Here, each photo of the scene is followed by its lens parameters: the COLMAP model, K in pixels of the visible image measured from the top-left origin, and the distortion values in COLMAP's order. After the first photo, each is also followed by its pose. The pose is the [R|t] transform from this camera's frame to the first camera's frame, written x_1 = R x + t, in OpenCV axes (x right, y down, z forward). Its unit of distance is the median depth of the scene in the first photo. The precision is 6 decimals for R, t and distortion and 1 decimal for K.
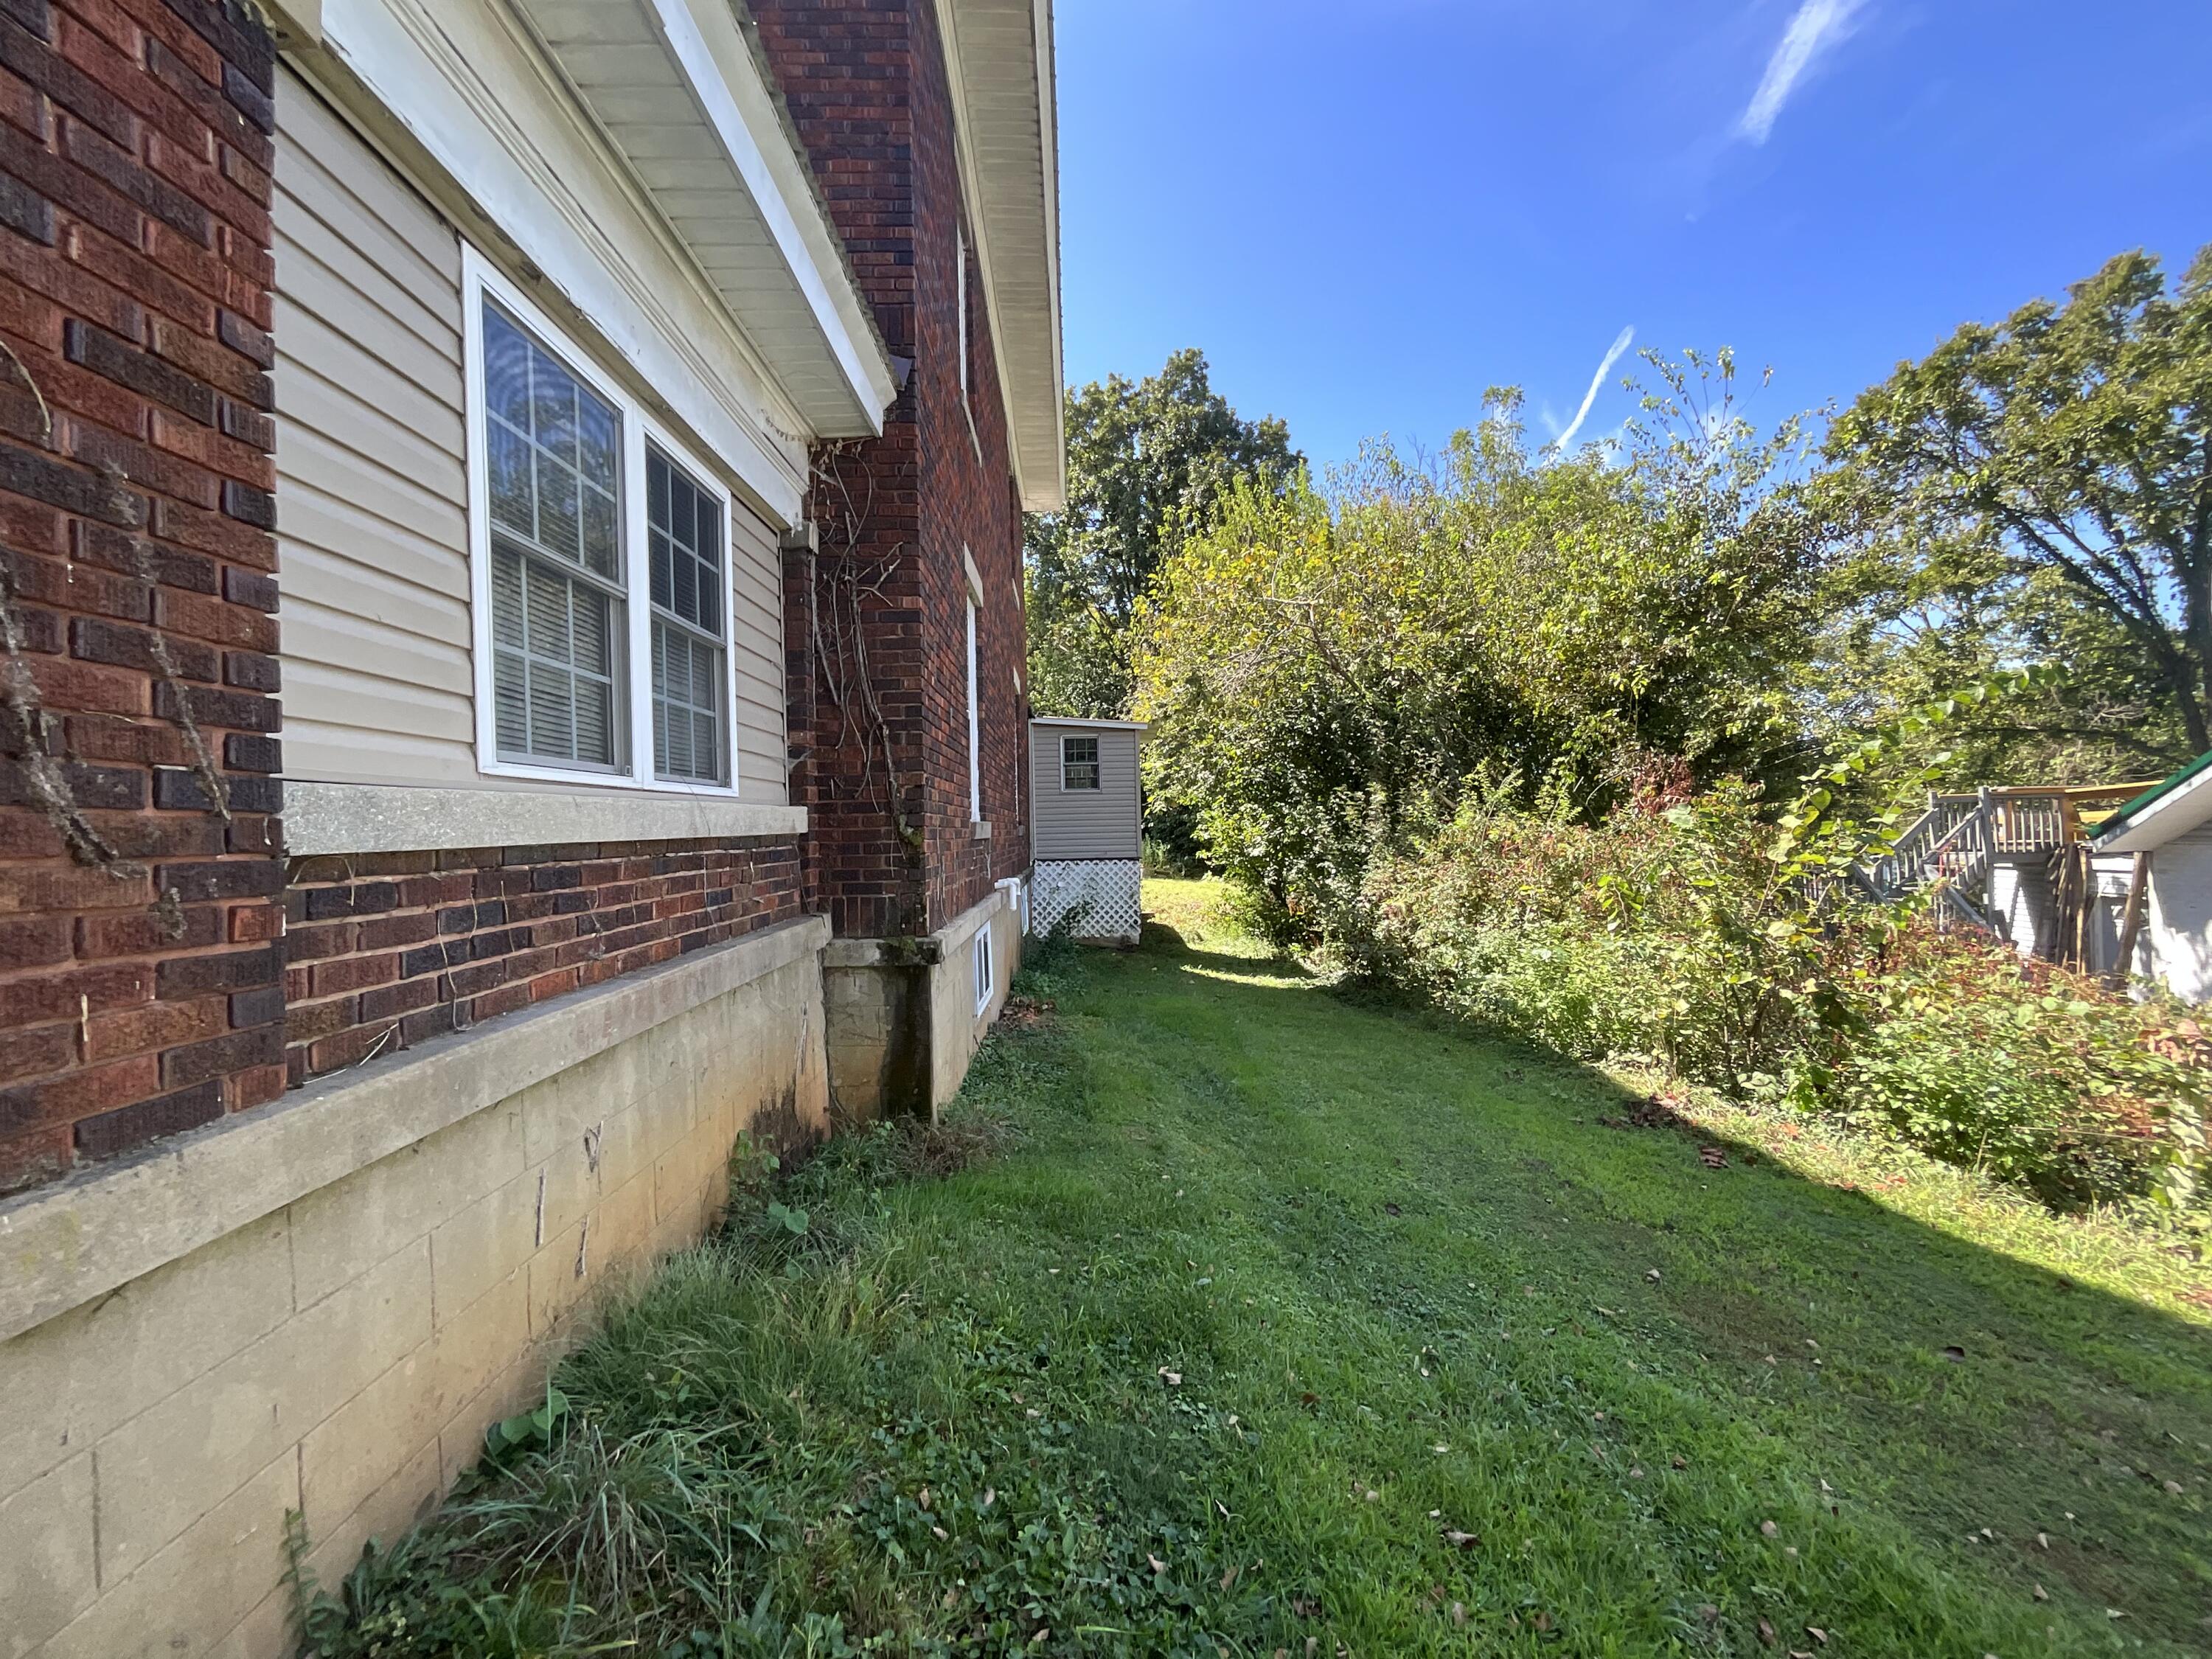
lens RADIAL K [[896.6, 0, 1106.0], [0, 896.6, 829.5], [0, 0, 1]] dist [0.000123, -0.001198]
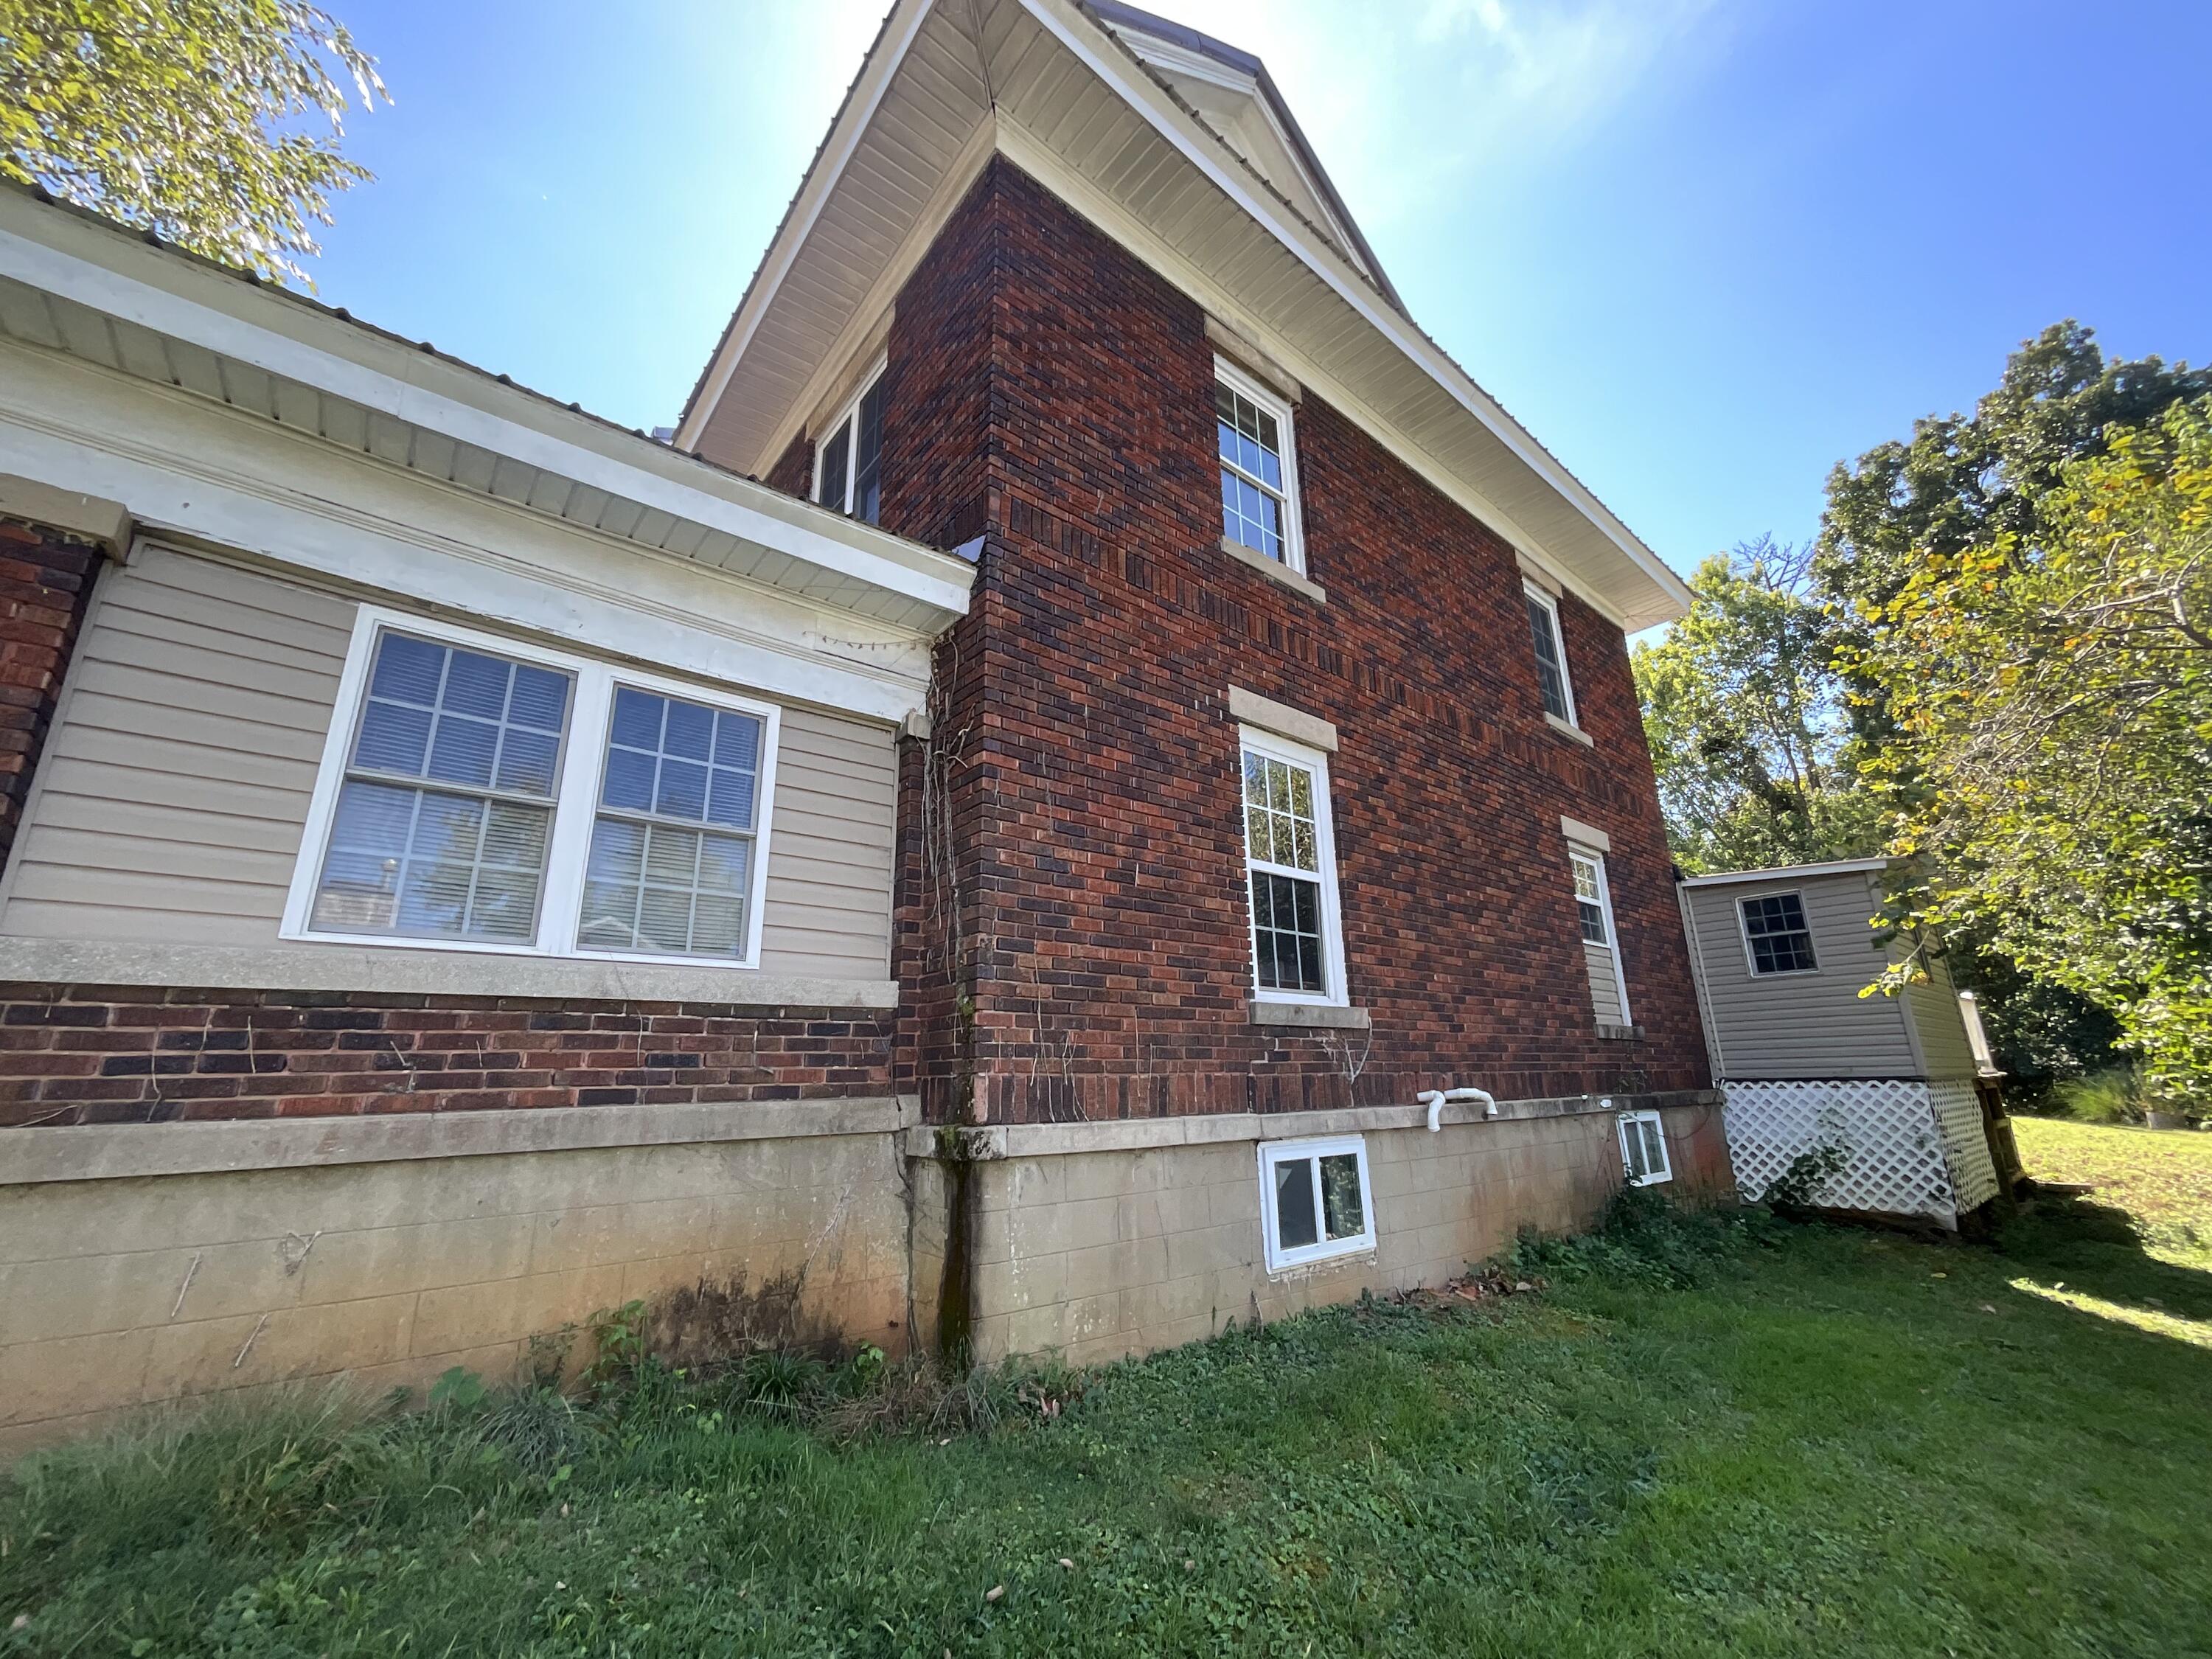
lens RADIAL K [[896.6, 0, 1106.0], [0, 896.6, 829.5], [0, 0, 1]] dist [0.000123, -0.001198]
pose [[0.624055, -0.205287, -0.753932, 0.882191], [0.006844, 0.966270, -0.257439, 0.103689], [0.781351, 0.155496, 0.604410, 0.834996]]
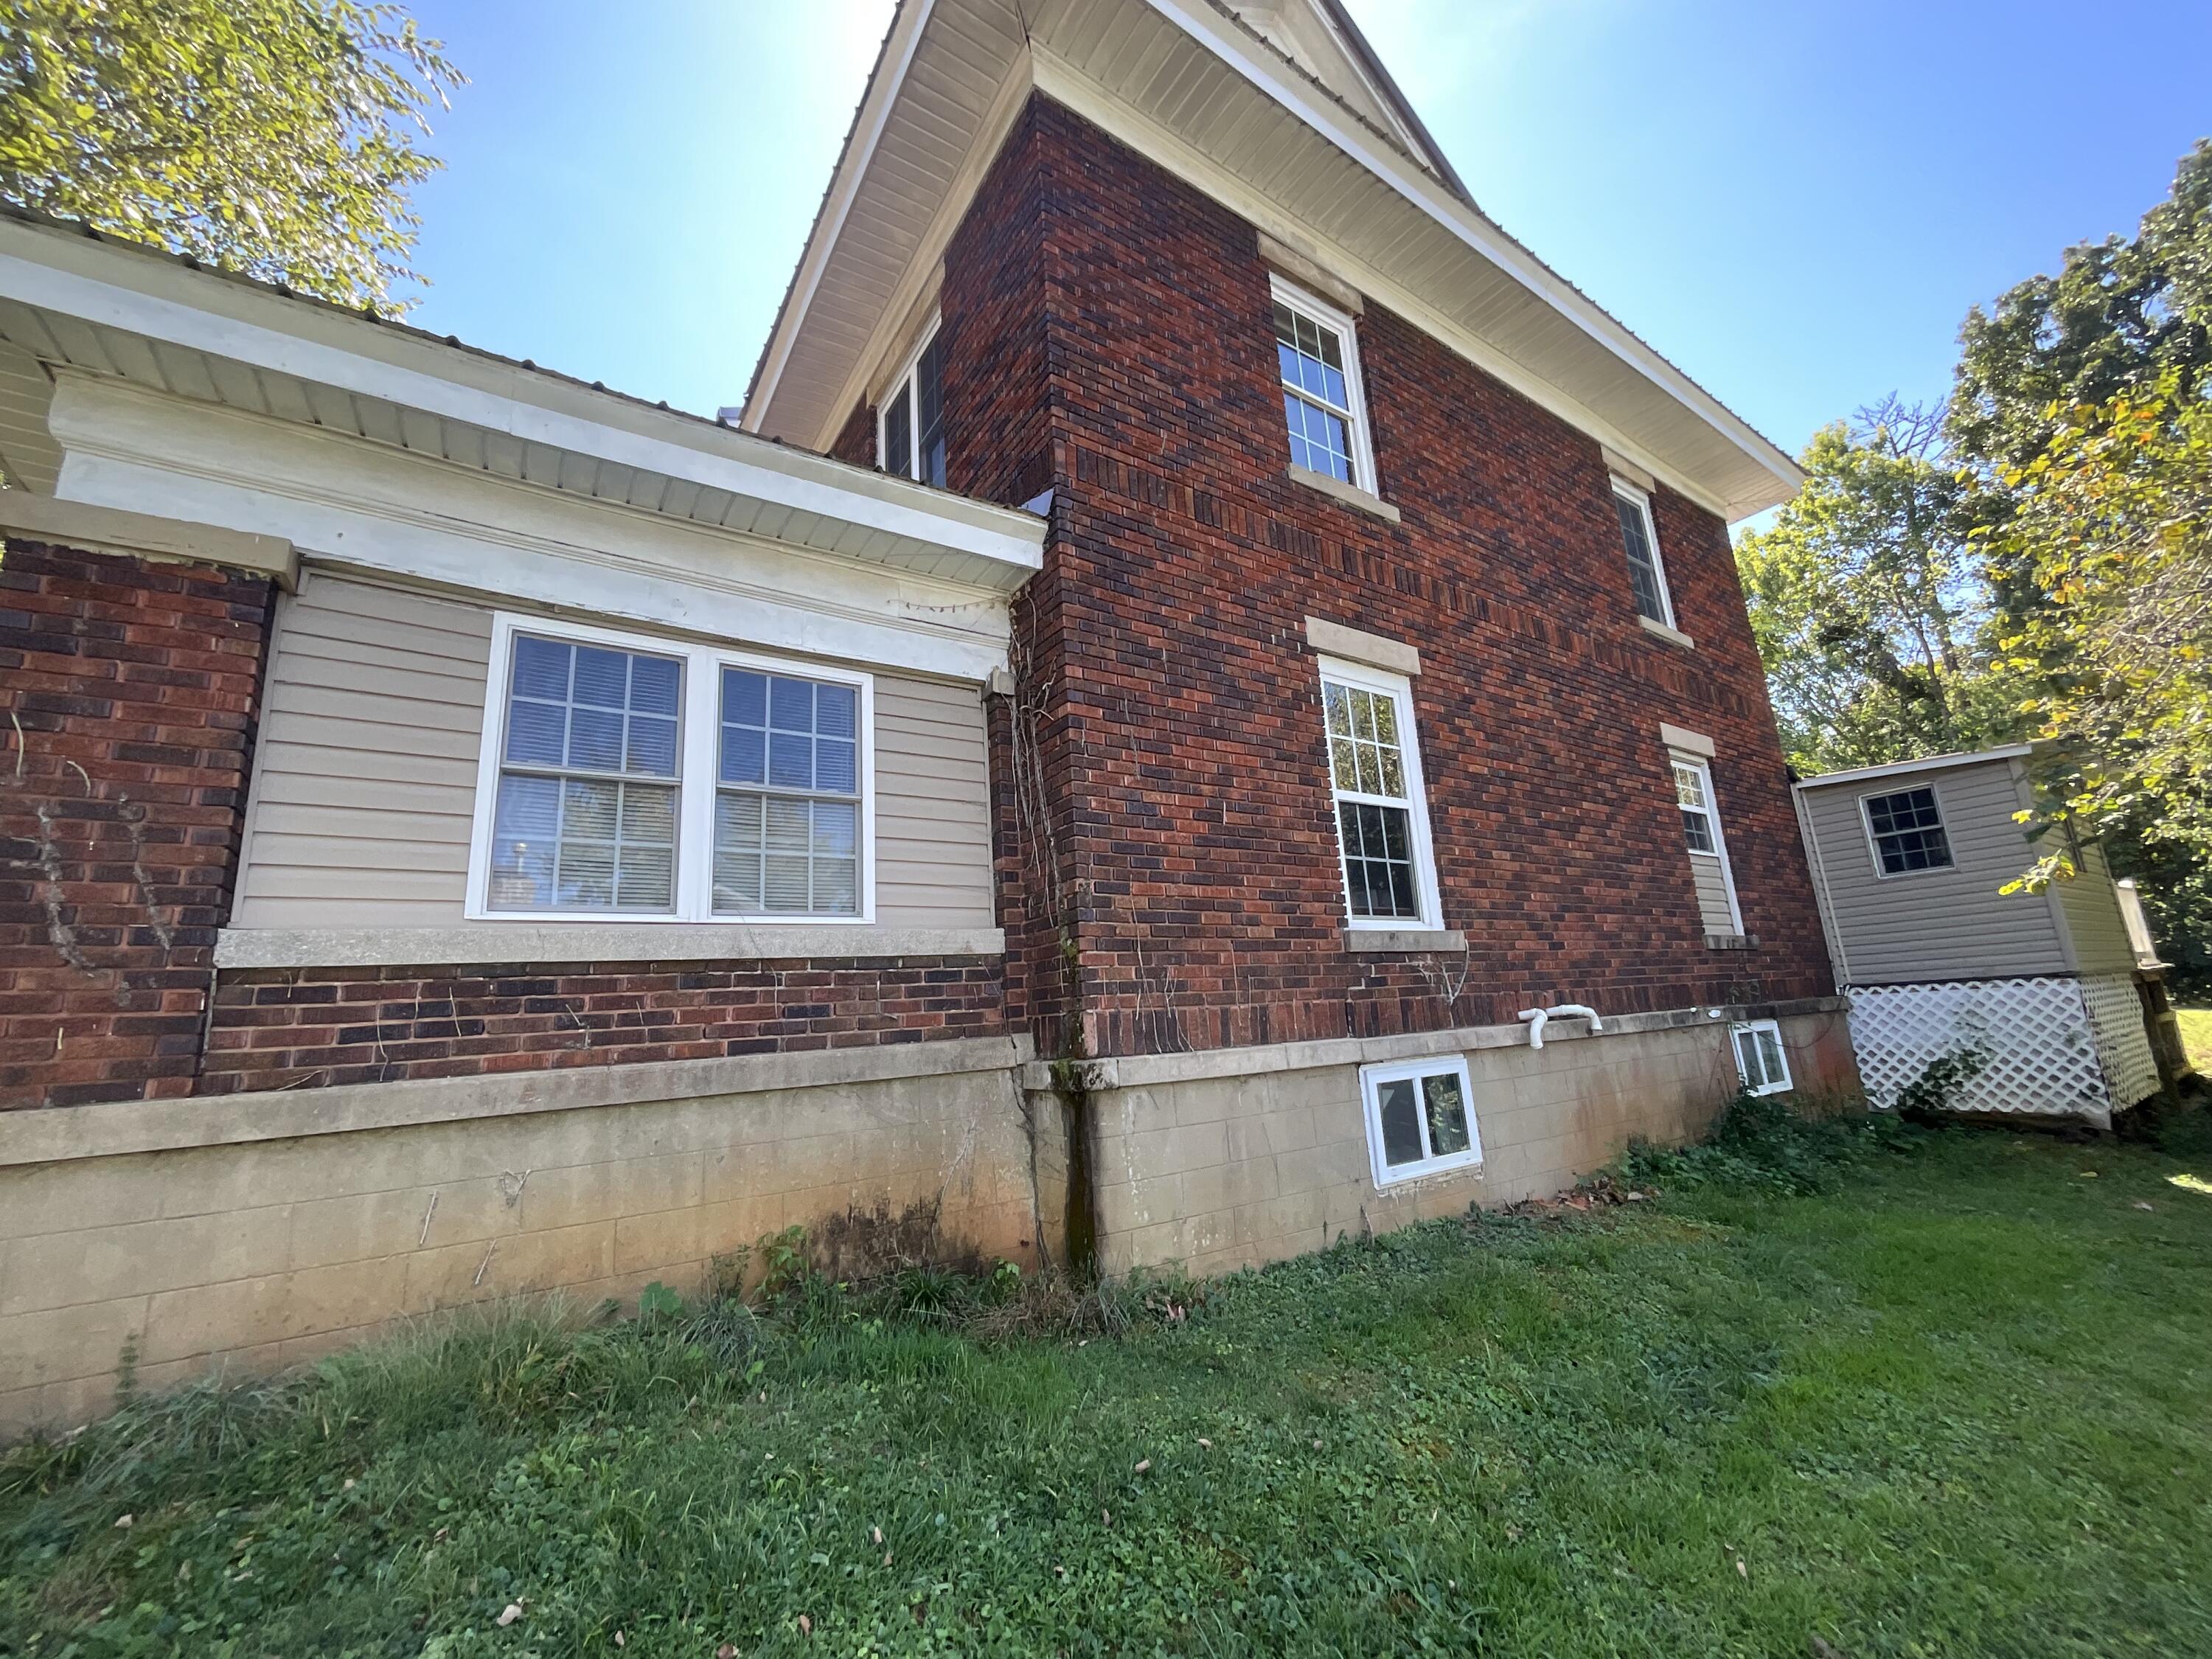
lens RADIAL K [[896.6, 0, 1106.0], [0, 896.6, 829.5], [0, 0, 1]] dist [0.000123, -0.001198]
pose [[0.540969, -0.194432, -0.818260, 0.906271], [0.051664, 0.978756, -0.198412, 0.112603], [0.839454, 0.065060, 0.539521, 0.797898]]
